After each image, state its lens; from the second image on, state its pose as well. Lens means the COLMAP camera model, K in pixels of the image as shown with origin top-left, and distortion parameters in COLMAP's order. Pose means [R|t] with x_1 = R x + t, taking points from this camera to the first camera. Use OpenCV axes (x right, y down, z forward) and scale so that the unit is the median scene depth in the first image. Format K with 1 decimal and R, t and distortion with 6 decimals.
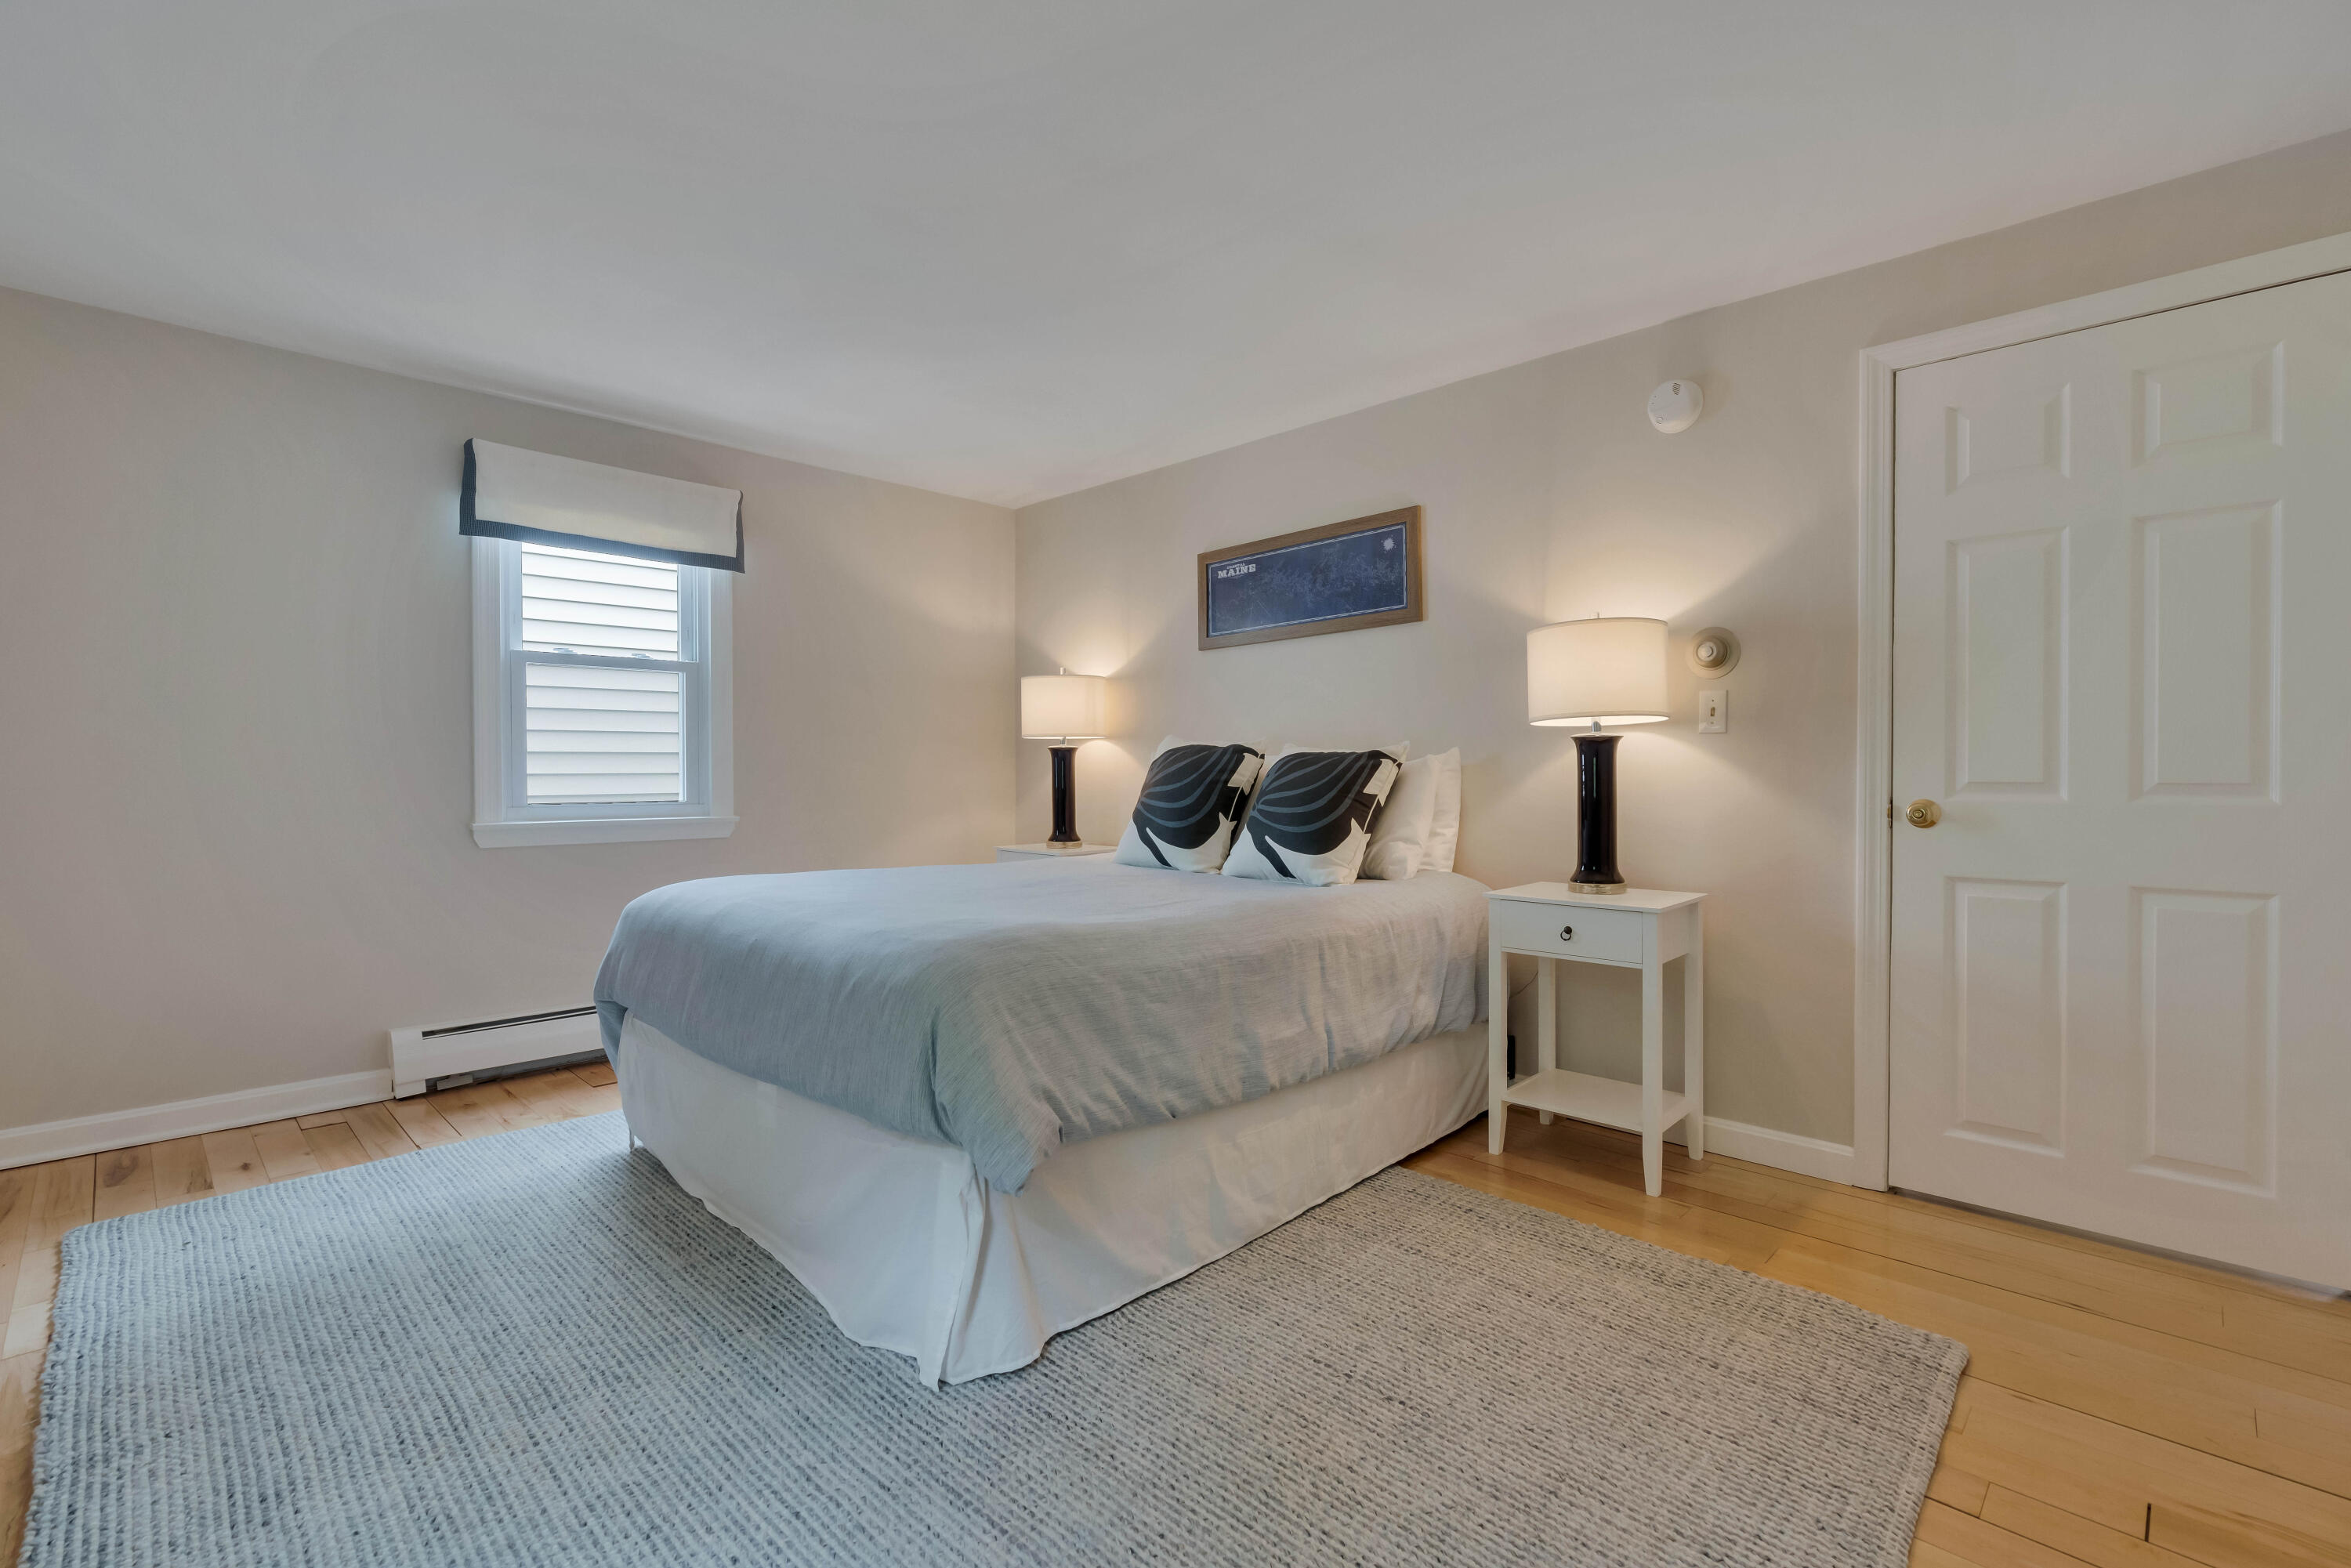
lens RADIAL K [[1057.8, 0, 1175.5], [0, 1057.8, 784.0], [0, 0, 1]] dist [-0.000956, 0.000984]
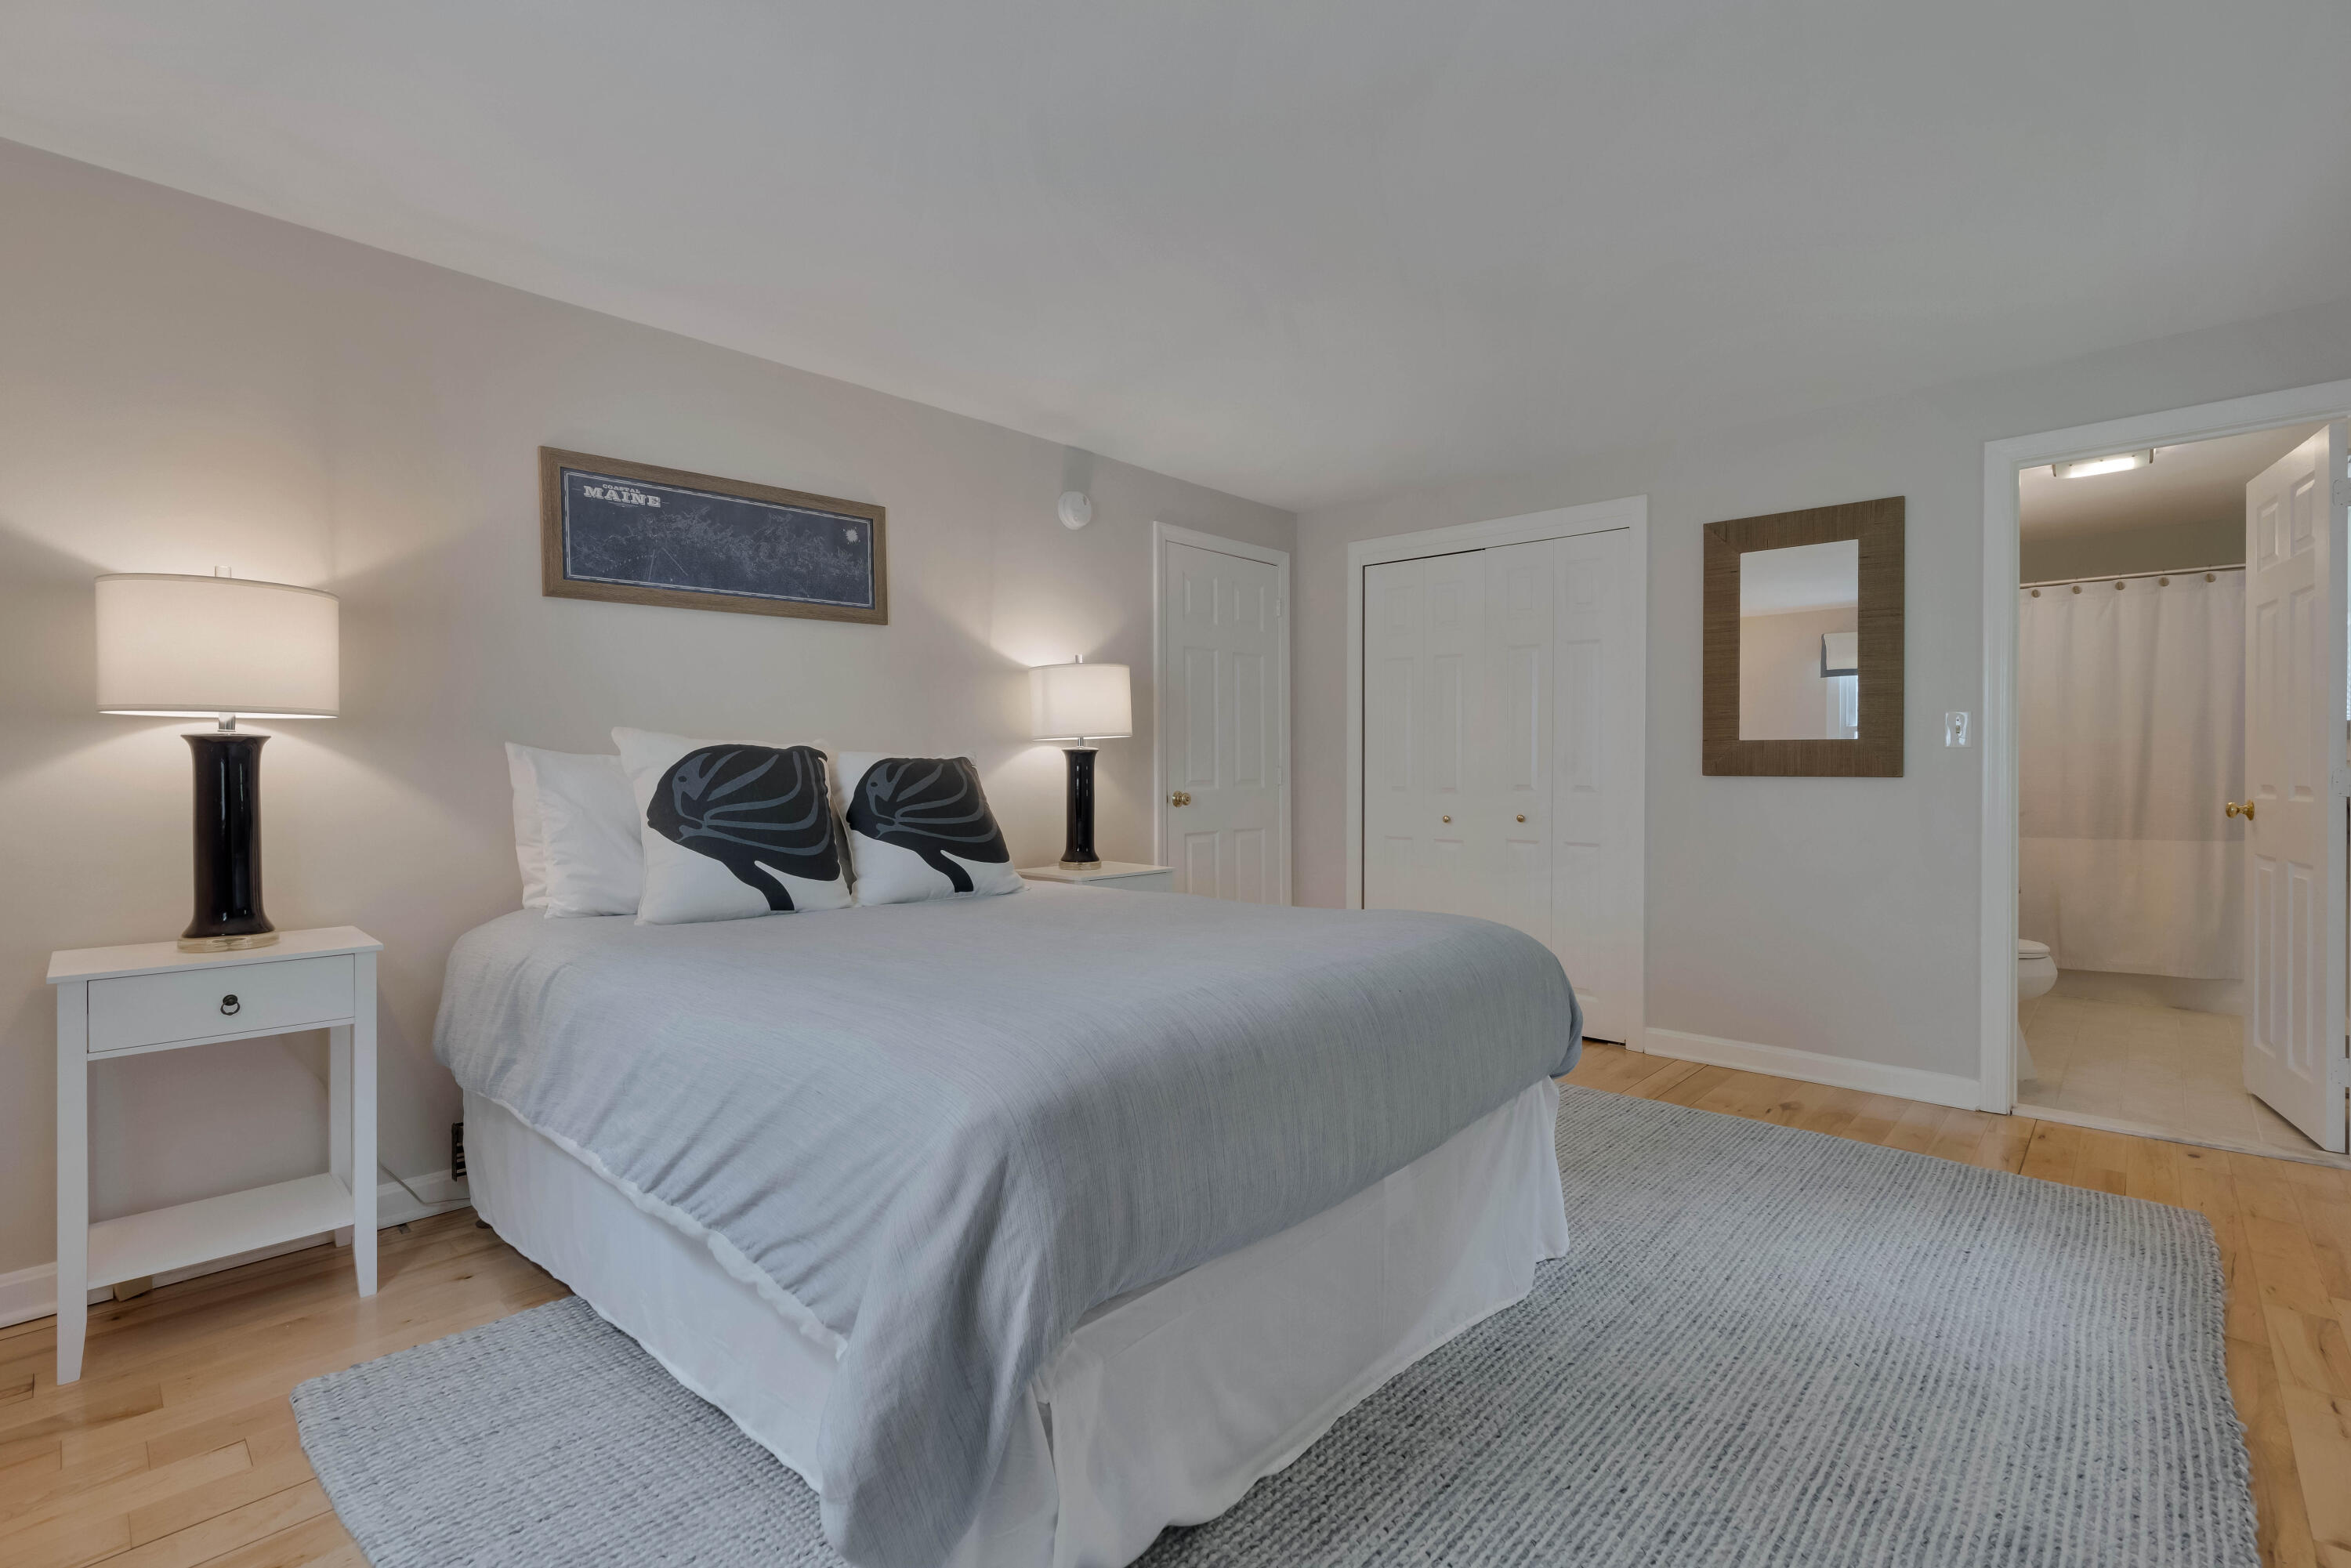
lens RADIAL K [[1066.5, 0, 1175.5], [0, 1066.5, 784.0], [0, 0, 1]] dist [-0.005823, 0.000651]
pose [[-0.037737, -0.012595, 0.999208, -0.769519], [0.020340, 0.999704, 0.013370, -0.014849], [-0.999081, 0.020828, -0.037469, 0.772497]]
